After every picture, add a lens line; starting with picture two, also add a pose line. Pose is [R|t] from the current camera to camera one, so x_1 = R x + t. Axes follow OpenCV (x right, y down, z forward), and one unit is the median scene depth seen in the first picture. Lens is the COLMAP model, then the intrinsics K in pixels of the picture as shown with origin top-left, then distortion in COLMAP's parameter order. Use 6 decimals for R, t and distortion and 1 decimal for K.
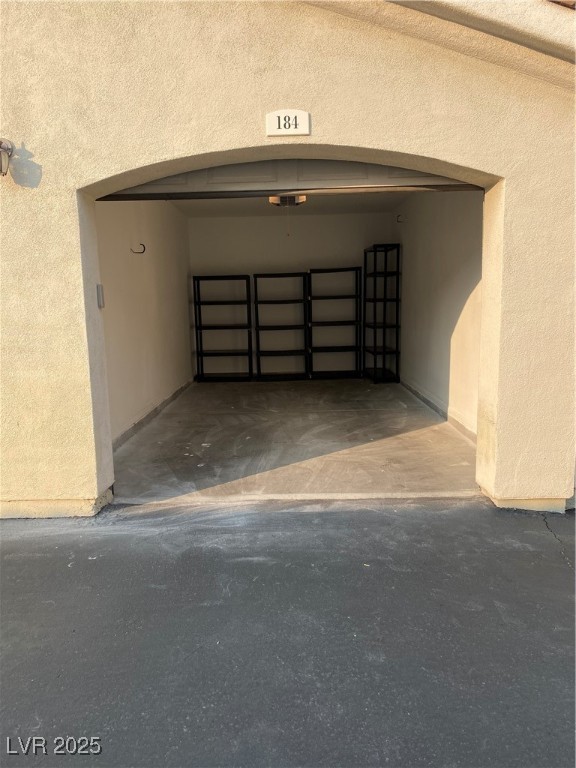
lens RADIAL K [[577.9, 0, 284.4], [0, 577.9, 387.0], [0, 0, 1]] dist [0.000623, 0.000966]
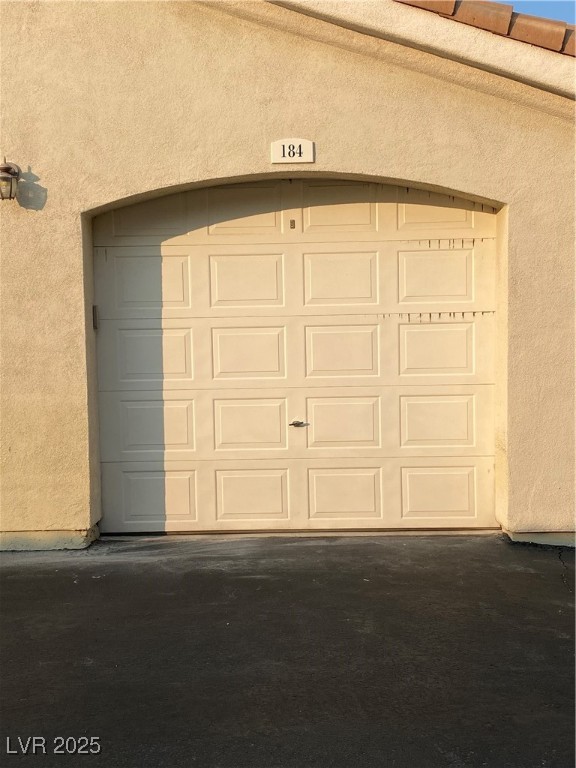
lens RADIAL K [[1025.1, 0, 288.0], [0, 1025.1, 384.0], [0, 0, 1]] dist [0.004839, 0.002185]
pose [[0.999985, 0.005176, -0.001755, 0.003676], [-0.005288, 0.997422, -0.071562, 0.080509], [0.001380, 0.071570, 0.997435, -0.755819]]
